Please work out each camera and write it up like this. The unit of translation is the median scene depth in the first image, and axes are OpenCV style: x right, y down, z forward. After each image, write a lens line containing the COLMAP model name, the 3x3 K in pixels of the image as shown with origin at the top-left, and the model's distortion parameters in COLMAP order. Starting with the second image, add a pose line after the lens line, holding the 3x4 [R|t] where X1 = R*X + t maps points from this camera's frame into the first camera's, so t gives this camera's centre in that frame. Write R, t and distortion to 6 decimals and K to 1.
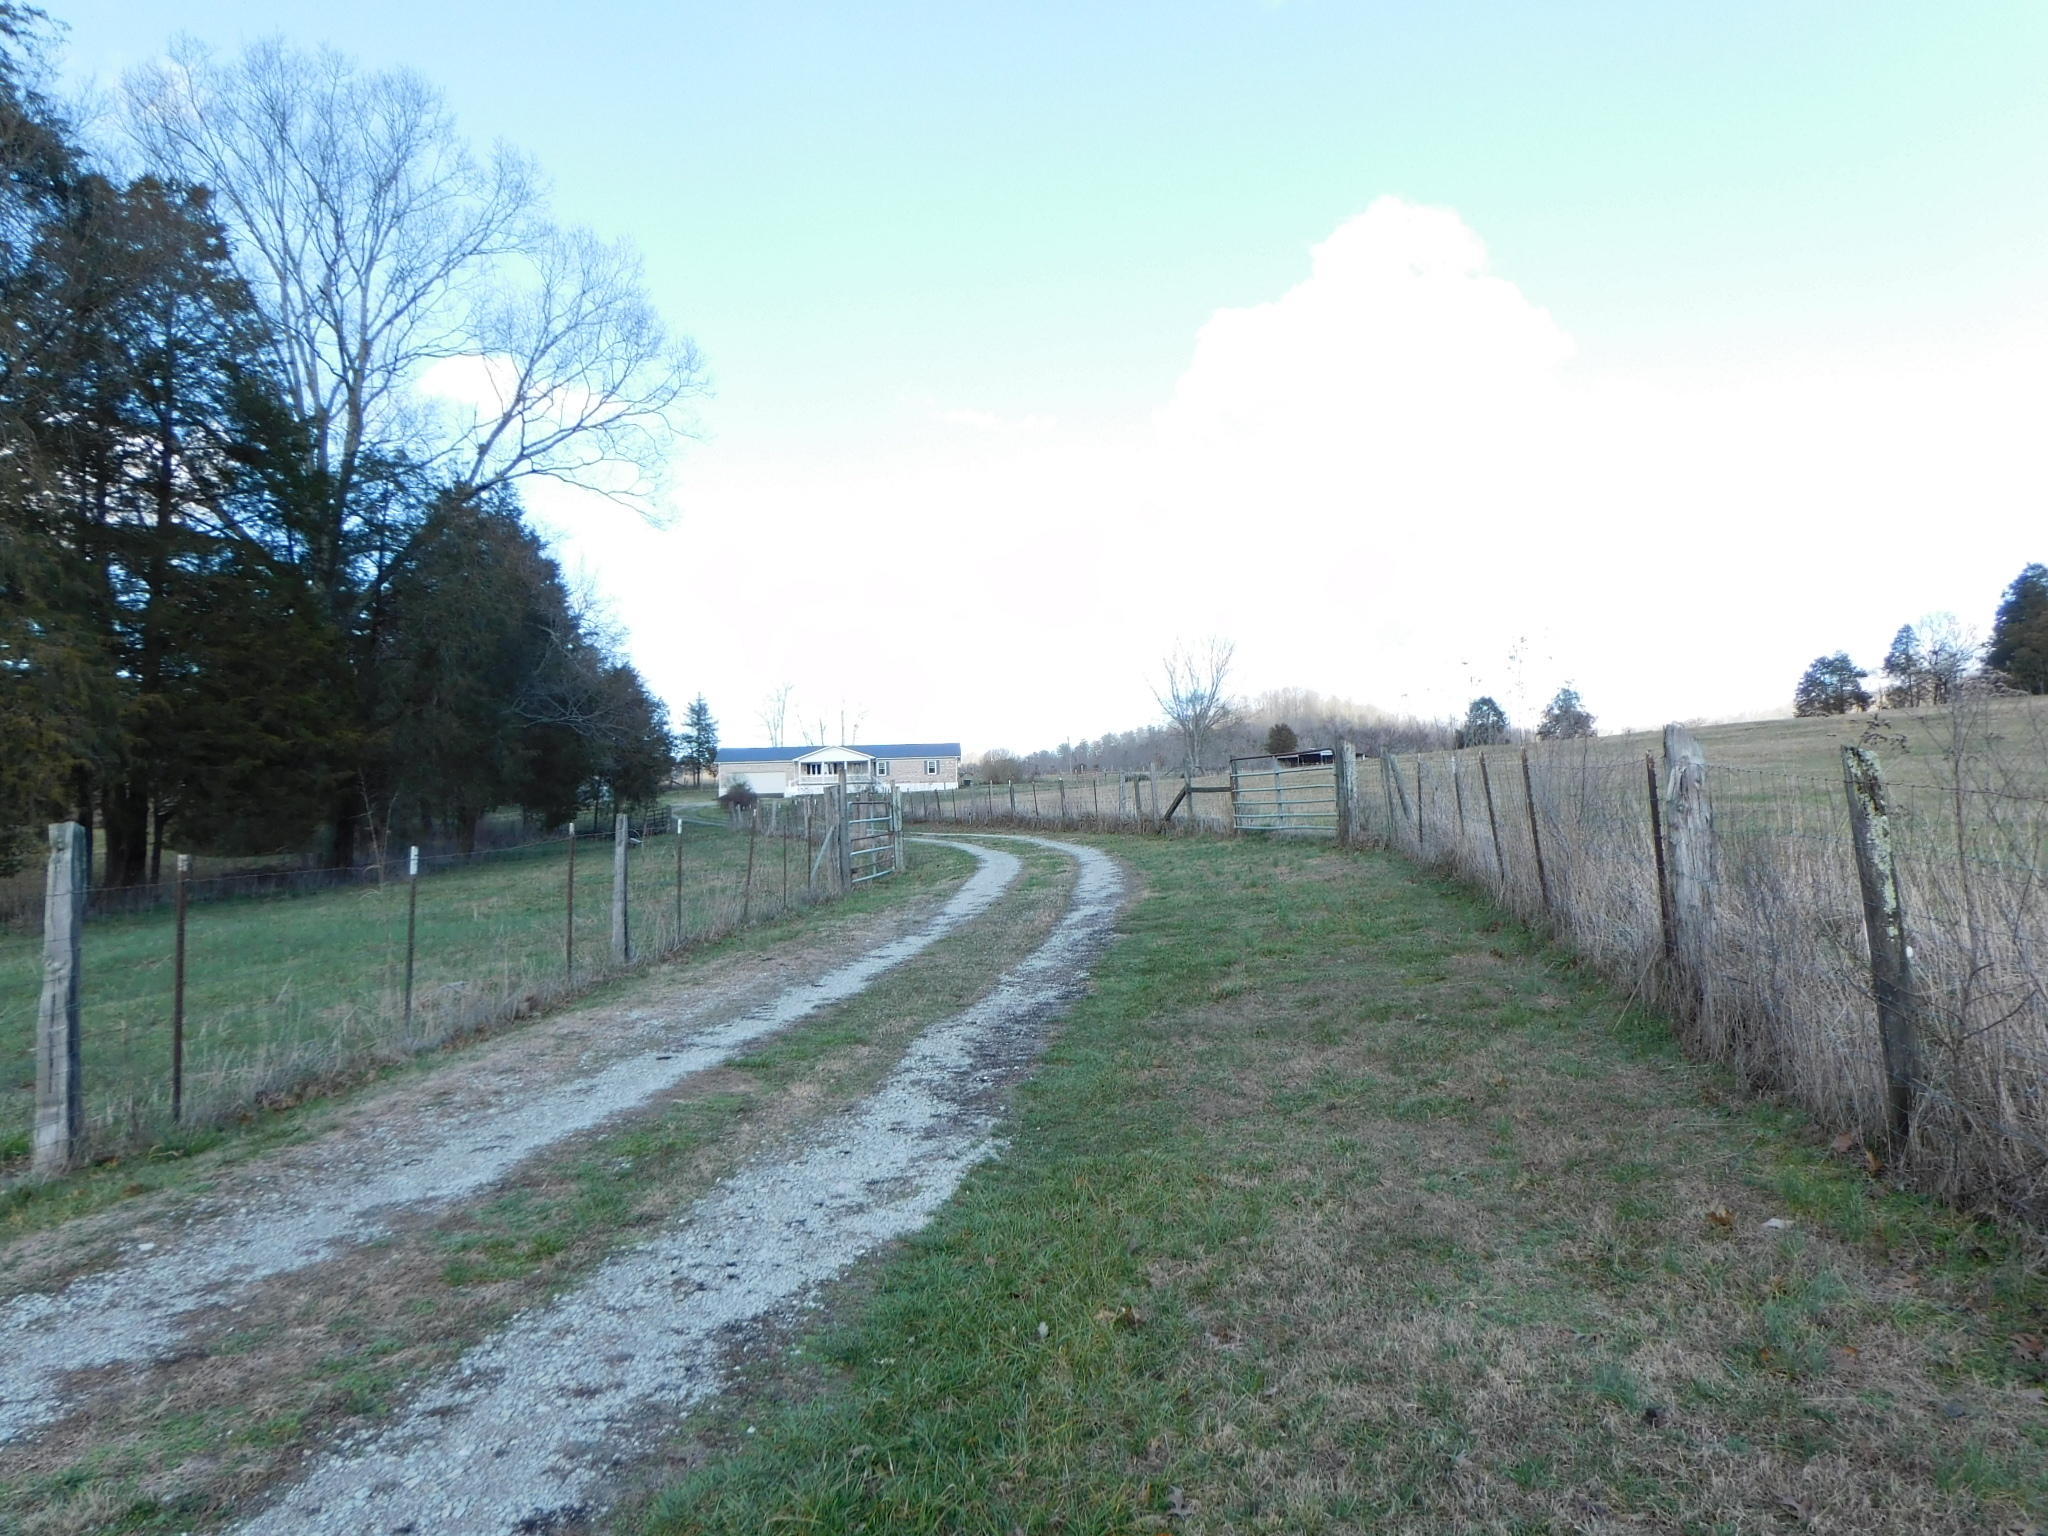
lens RADIAL K [[1528.9, 0, 1025.0], [0, 1528.9, 779.4], [0, 0, 1]] dist [-0.037916, 0.075206]
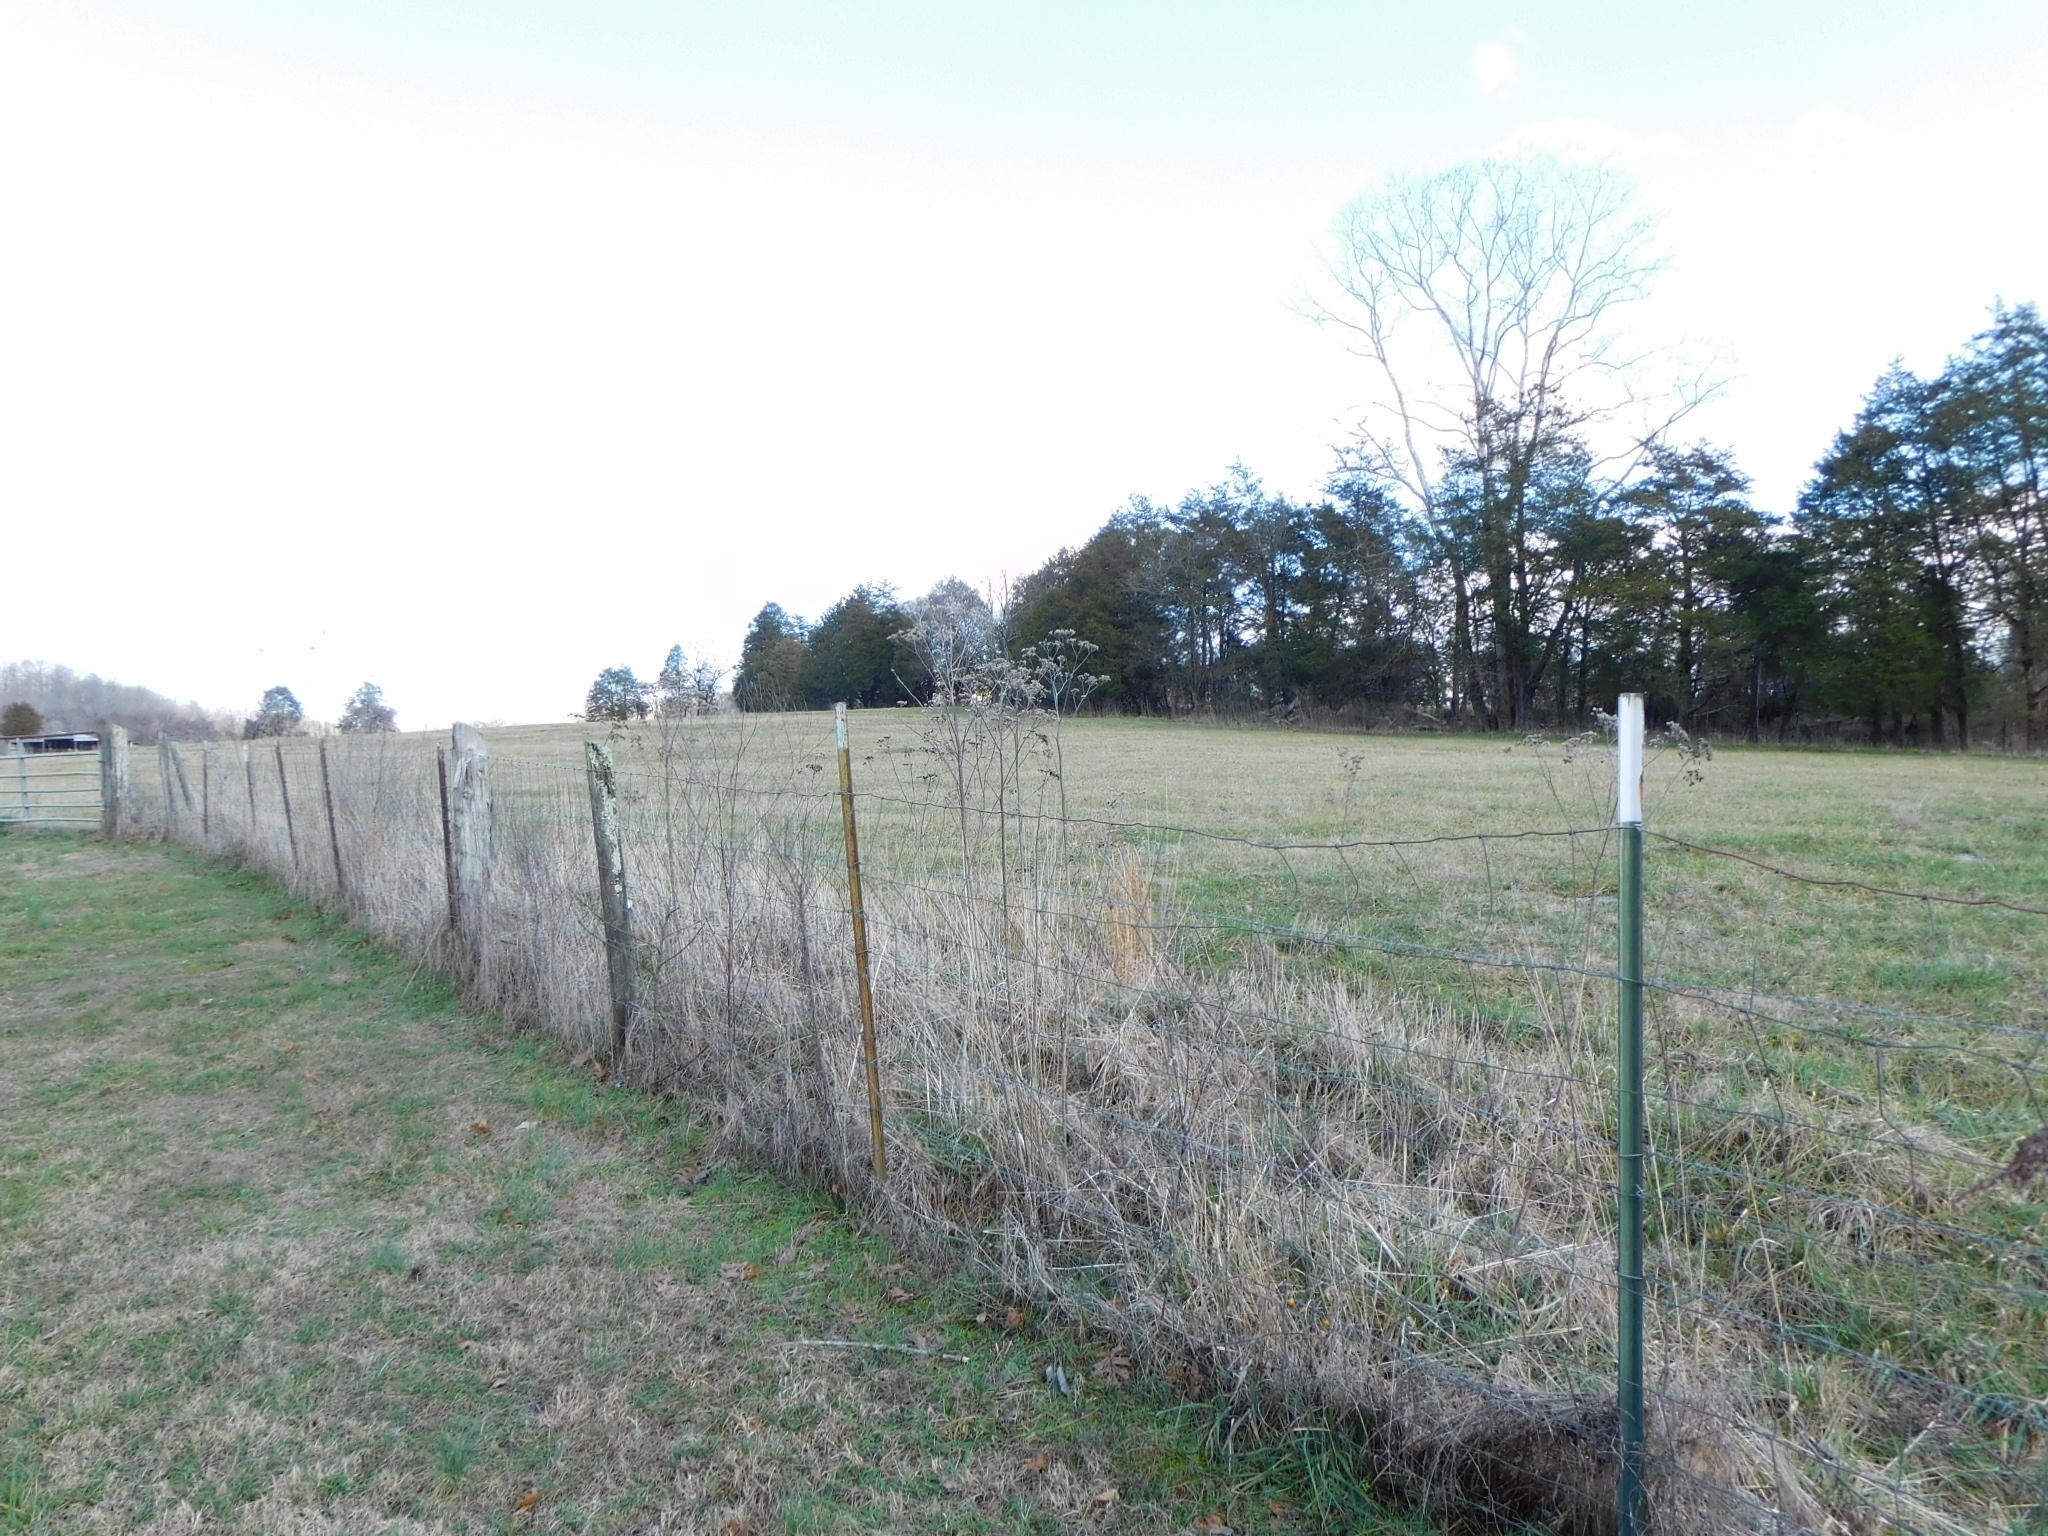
lens RADIAL K [[1528.9, 0, 1025.0], [0, 1528.9, 779.4], [0, 0, 1]] dist [-0.037916, 0.075206]
pose [[0.731684, 0.020330, 0.681341, -0.033979], [-0.021740, 0.999743, -0.006484, 0.005925], [-0.681298, -0.010068, 0.731937, -0.105008]]
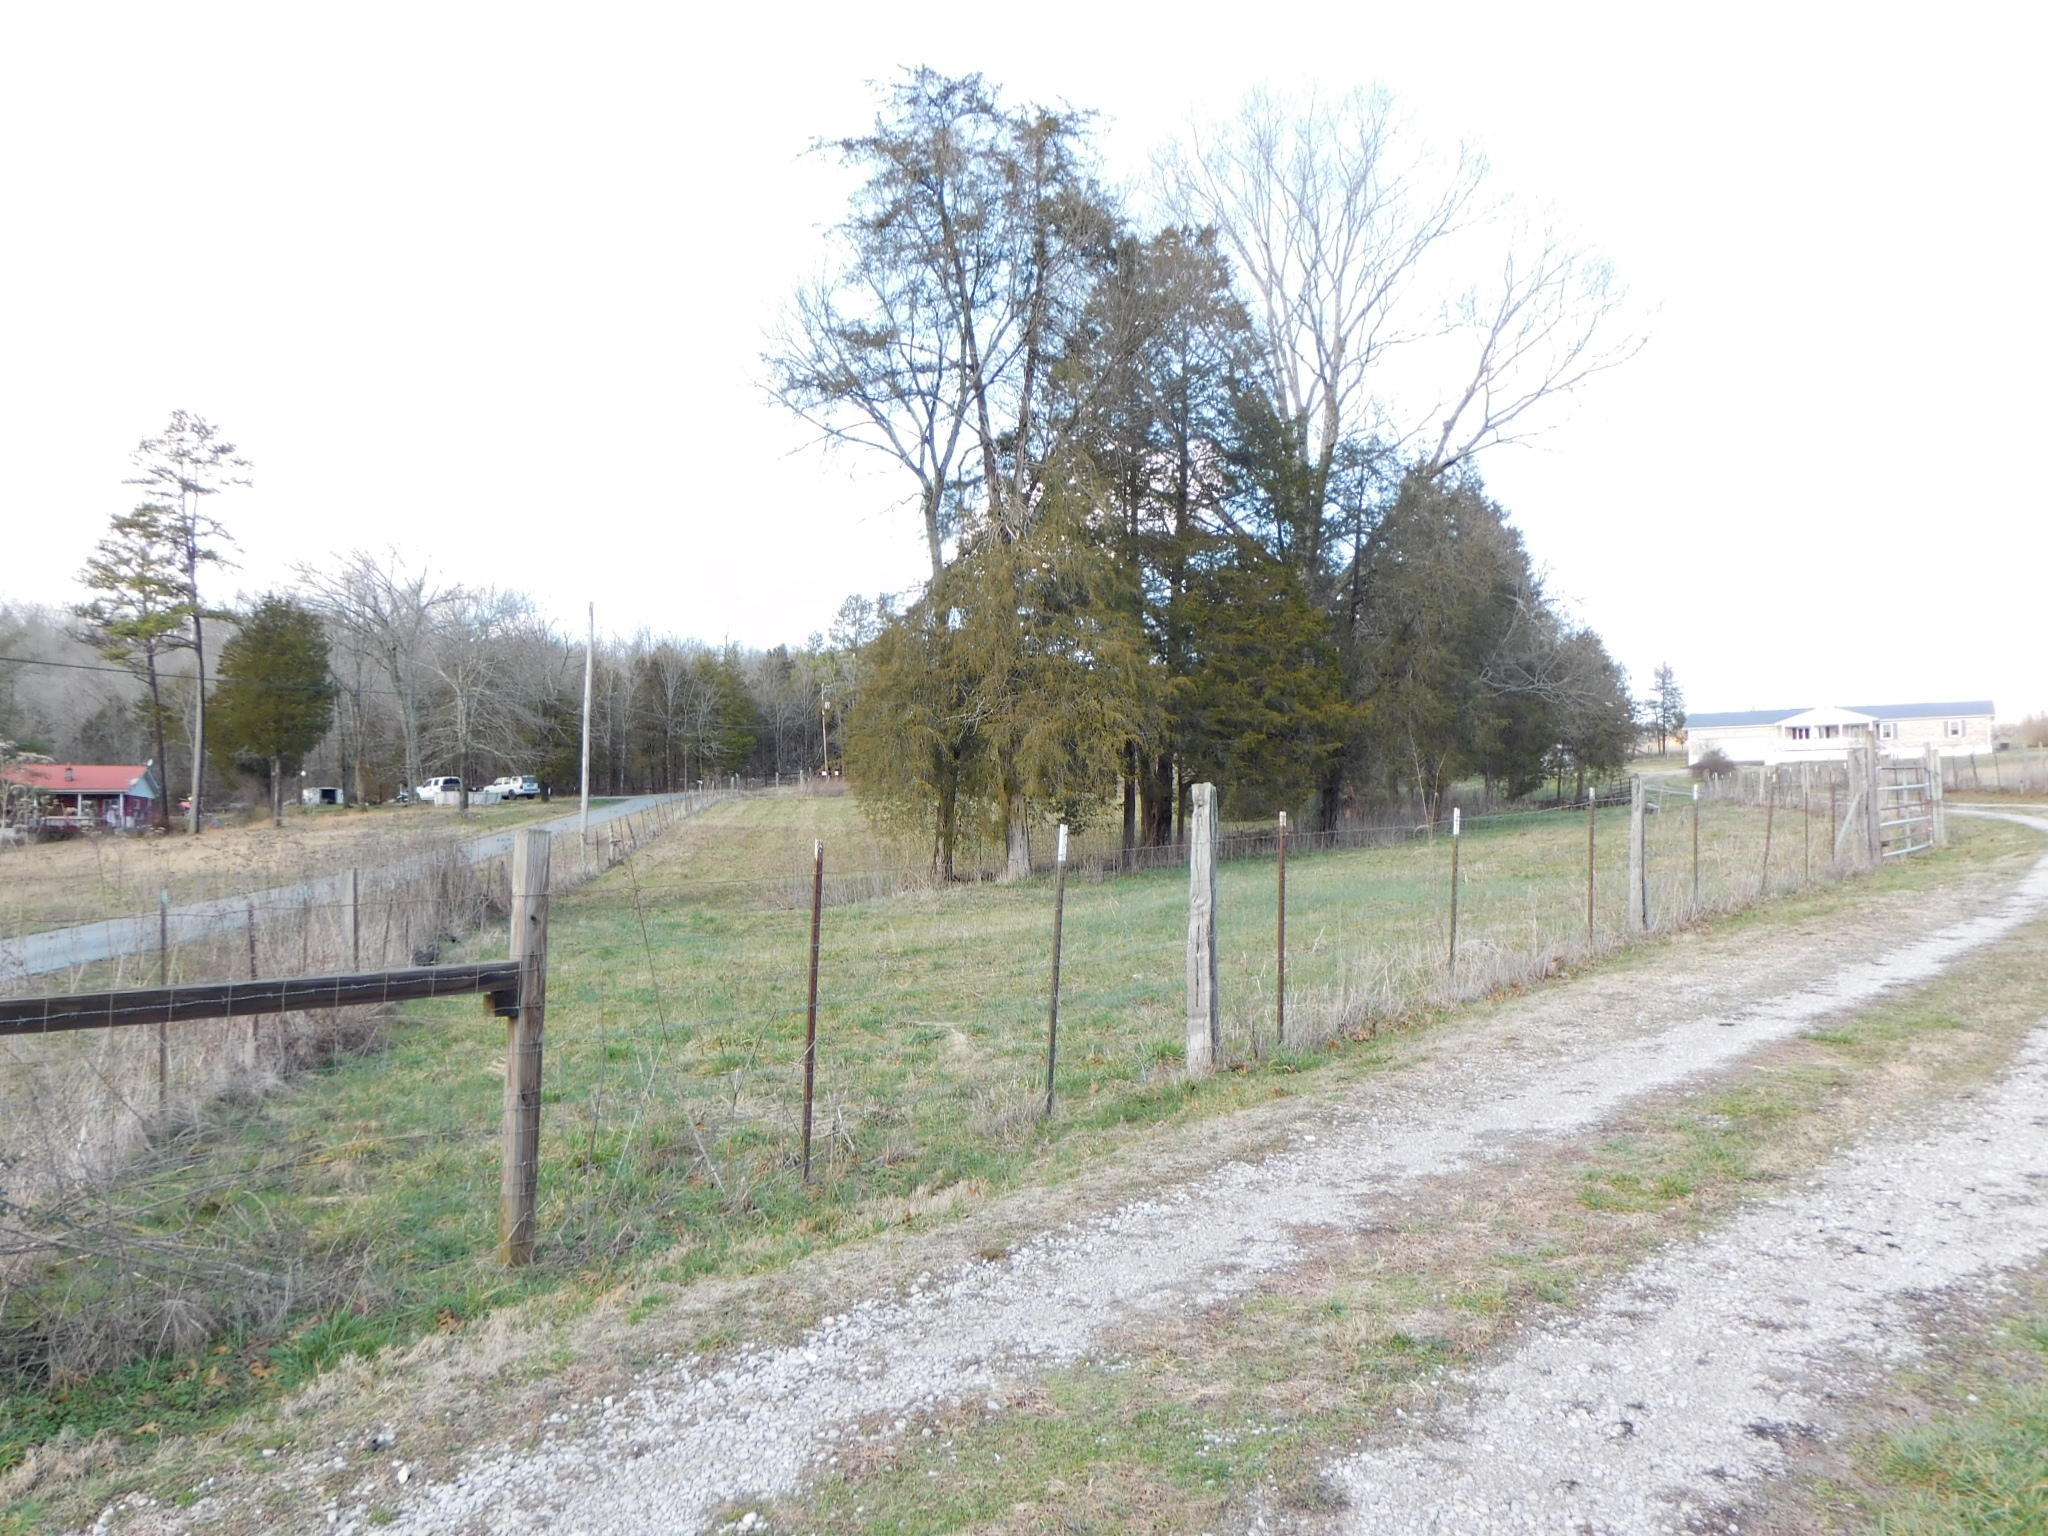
lens RADIAL K [[1535.2, 0, 1024.0], [0, 1535.2, 768.0], [0, 0, 1]] dist [-0.036396, 0.067460]
pose [[0.822379, -0.007148, -0.568896, -0.054507], [0.014052, 0.999871, 0.007750, 0.004880], [0.568767, -0.014367, 0.822373, -0.065004]]
